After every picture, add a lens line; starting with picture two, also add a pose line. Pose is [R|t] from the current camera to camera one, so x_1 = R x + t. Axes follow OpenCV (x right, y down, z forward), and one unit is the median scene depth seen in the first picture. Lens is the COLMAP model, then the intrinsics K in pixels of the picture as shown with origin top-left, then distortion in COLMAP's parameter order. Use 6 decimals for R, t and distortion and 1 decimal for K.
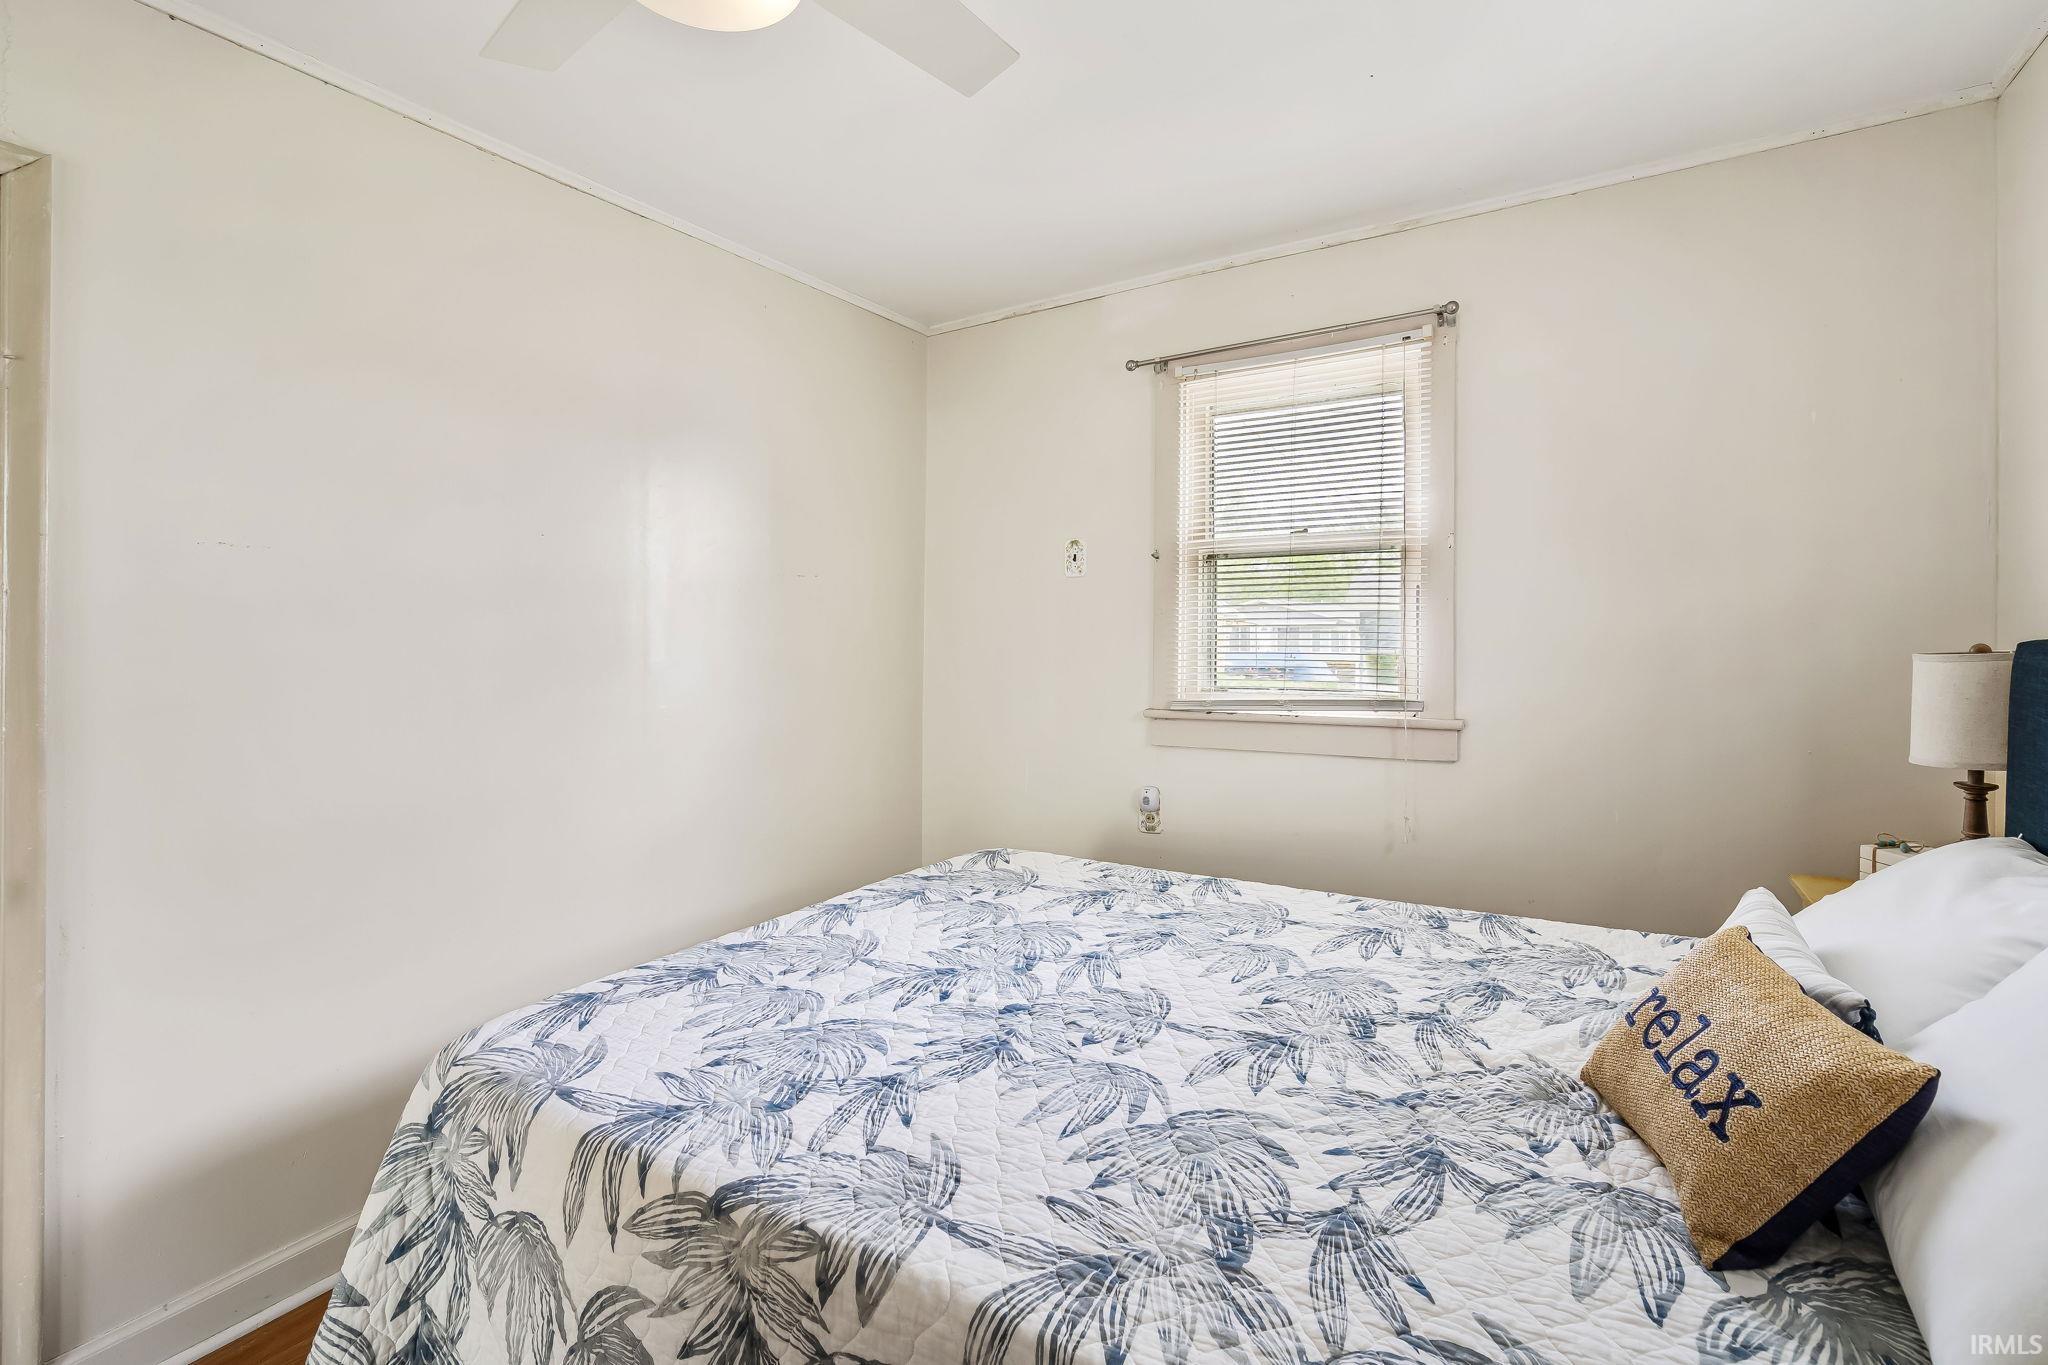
lens RADIAL K [[965.5, 0, 998.1], [0, 965.5, 637.5], [0, 0, 1]] dist [-0.003709, 0.006348]
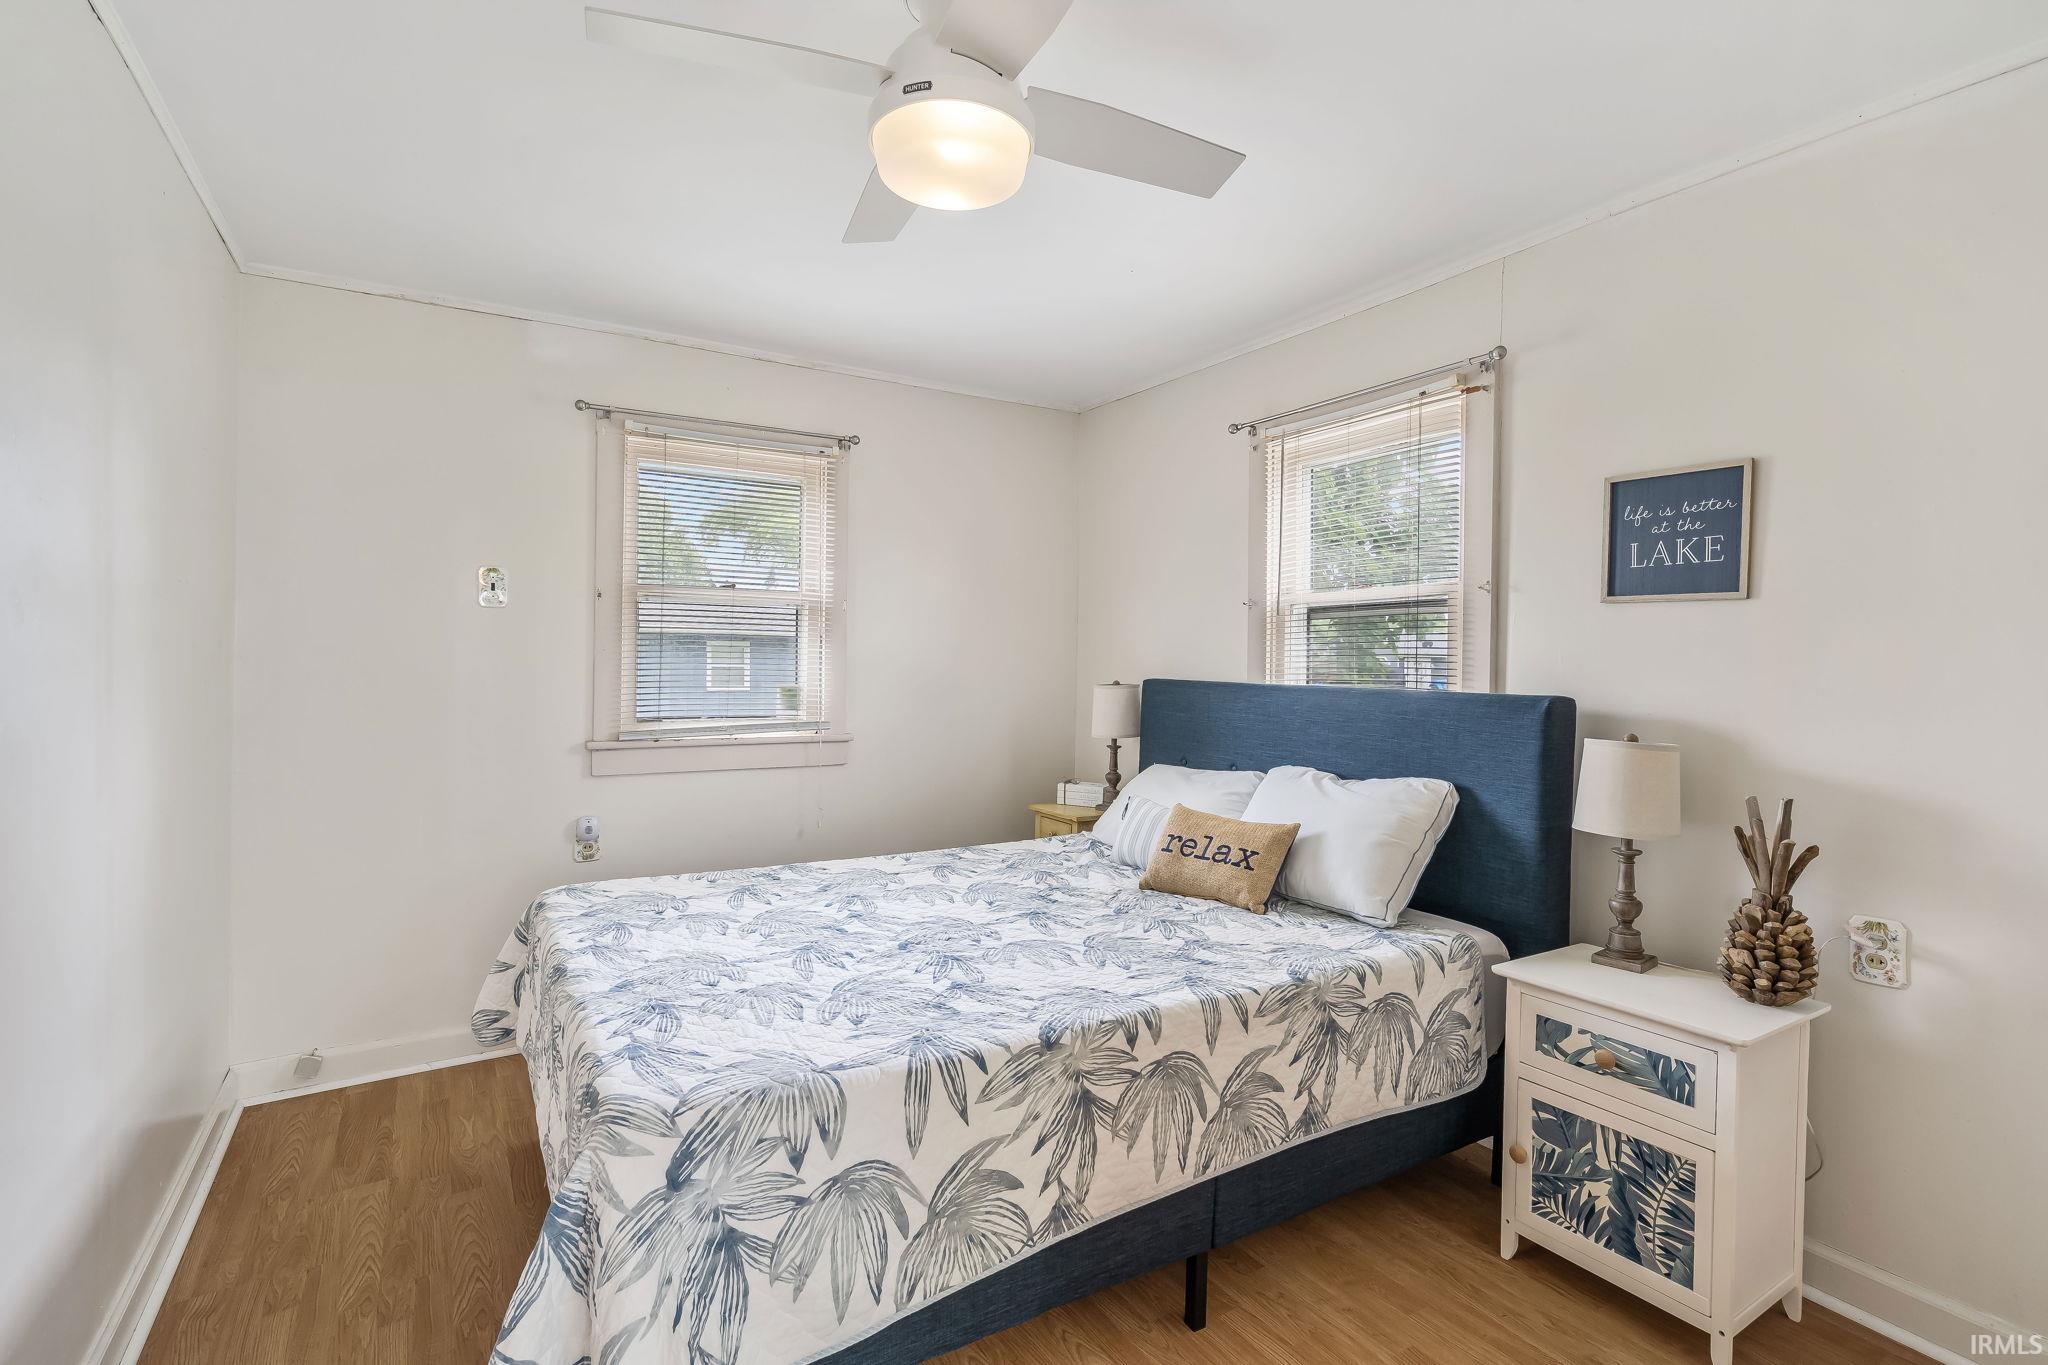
lens RADIAL K [[965.5, 0, 1030.0], [0, 965.5, 695.5], [0, 0, 1]] dist [-0.003709, 0.006348]
pose [[0.442909, -0.012491, 0.896479, -1.209965], [-0.009492, 0.999782, 0.018620, 0.001685], [-0.896516, -0.016756, 0.442694, 0.252039]]
